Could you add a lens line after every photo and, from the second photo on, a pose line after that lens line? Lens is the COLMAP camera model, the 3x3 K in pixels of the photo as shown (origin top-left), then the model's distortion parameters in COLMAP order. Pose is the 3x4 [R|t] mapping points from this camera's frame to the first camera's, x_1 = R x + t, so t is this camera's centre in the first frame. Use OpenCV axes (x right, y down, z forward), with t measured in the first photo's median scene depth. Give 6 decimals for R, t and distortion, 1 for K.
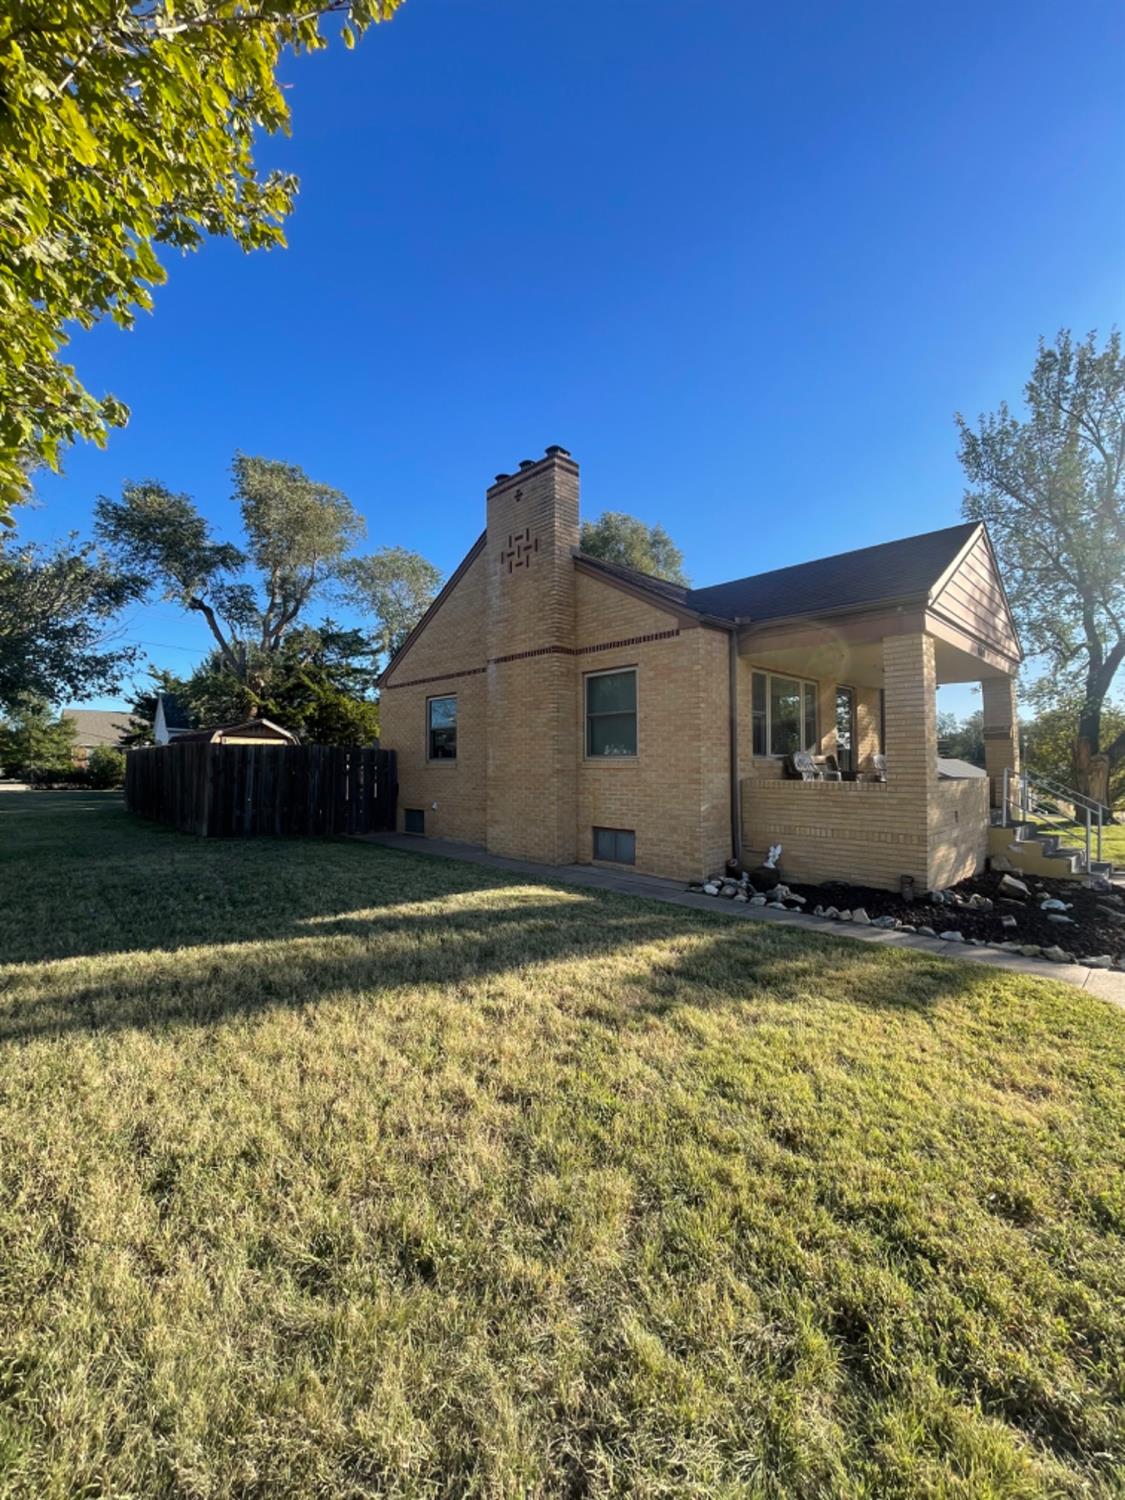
lens RADIAL K [[605.1, 0, 562.5], [0, 605.1, 750.0], [0, 0, 1]] dist [0.002667, 0.000259]
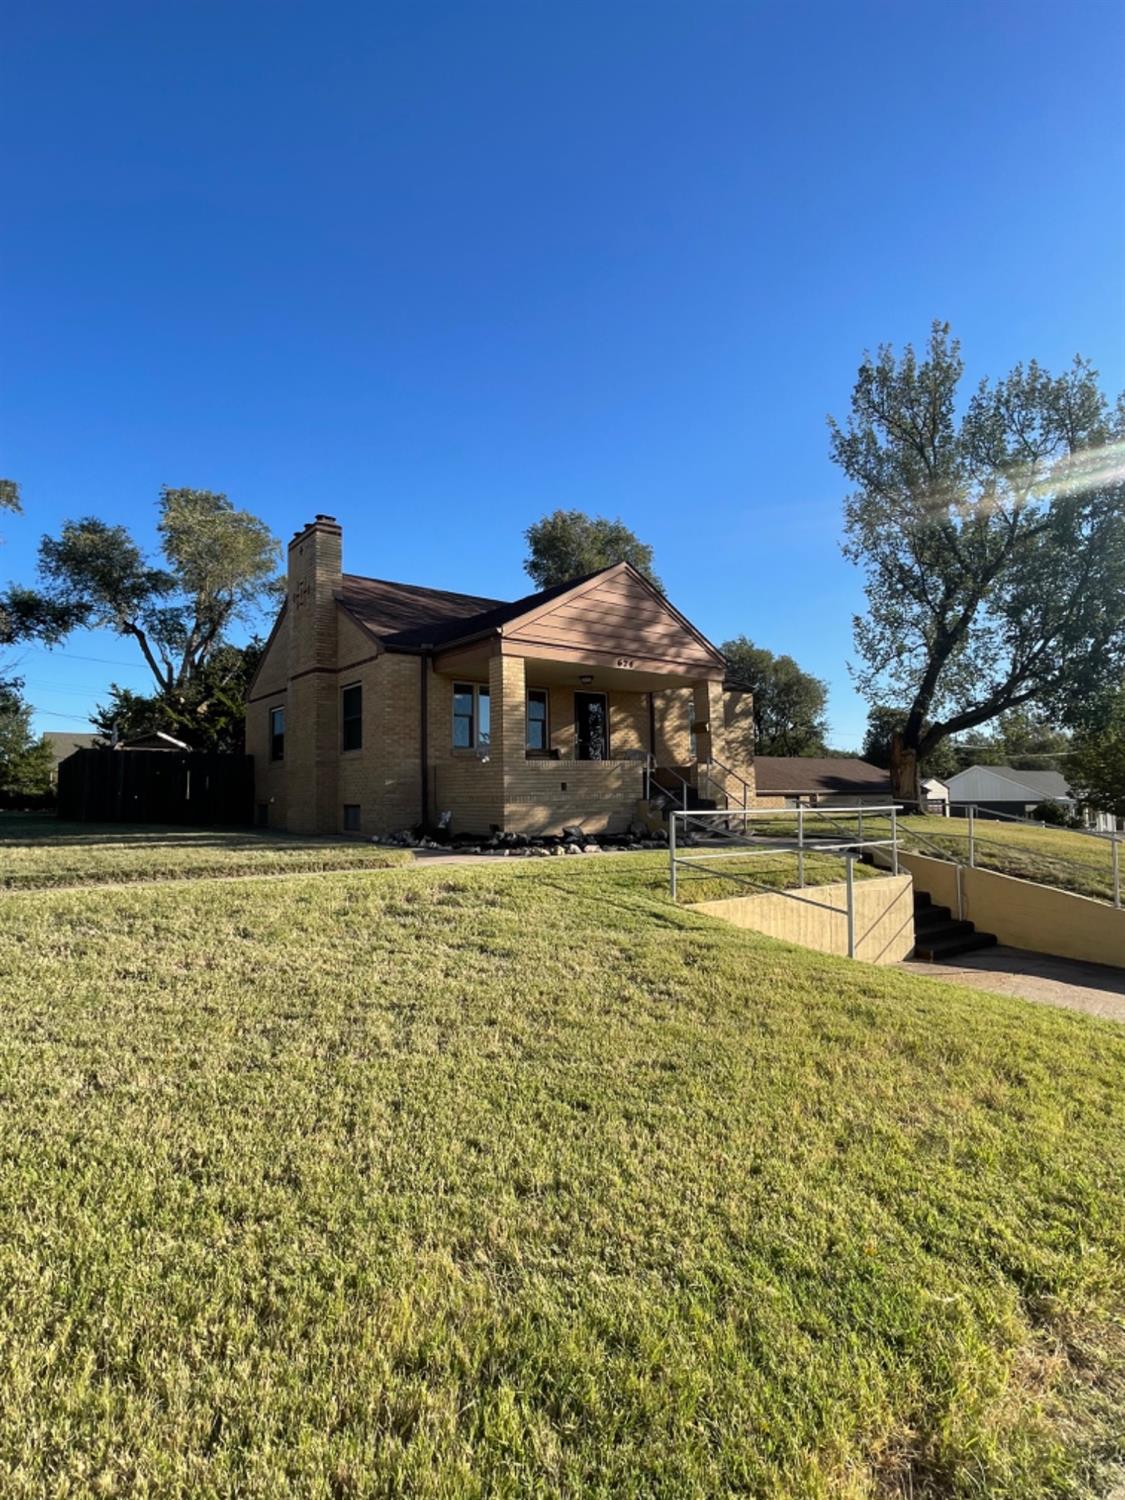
lens RADIAL K [[745.4, 0, 562.5], [0, 745.4, 750.0], [0, 0, 1]] dist [-0.001741, -0.000557]
pose [[0.995053, -0.020369, -0.097234, 0.283165], [0.017548, 0.999402, -0.029783, 0.027270], [0.097783, 0.027929, 0.994816, -0.231766]]
